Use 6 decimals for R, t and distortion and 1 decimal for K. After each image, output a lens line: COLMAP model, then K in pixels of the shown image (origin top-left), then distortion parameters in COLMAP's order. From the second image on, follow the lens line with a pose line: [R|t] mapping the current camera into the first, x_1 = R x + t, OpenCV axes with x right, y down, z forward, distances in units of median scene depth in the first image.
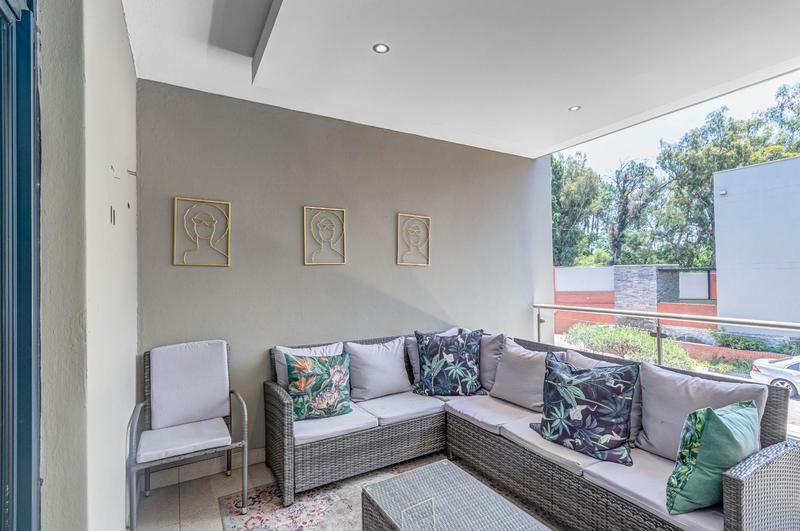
lens RADIAL K [[396.3, 0, 413.2], [0, 396.3, 278.8], [0, 0, 1]] dist [0.003085, 0.001237]
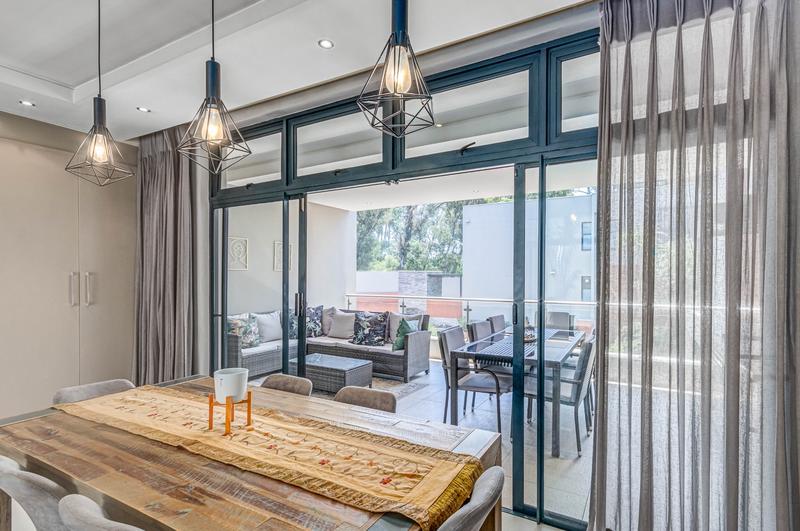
lens RADIAL K [[396.3, 0, 413.2], [0, 396.3, 278.8], [0, 0, 1]] dist [0.003085, 0.001237]
pose [[0.879265, 0.015149, 0.476092, -0.378906], [-0.012771, 0.999885, -0.008229, 0.008446], [-0.476161, 0.001155, 0.879357, -0.962789]]
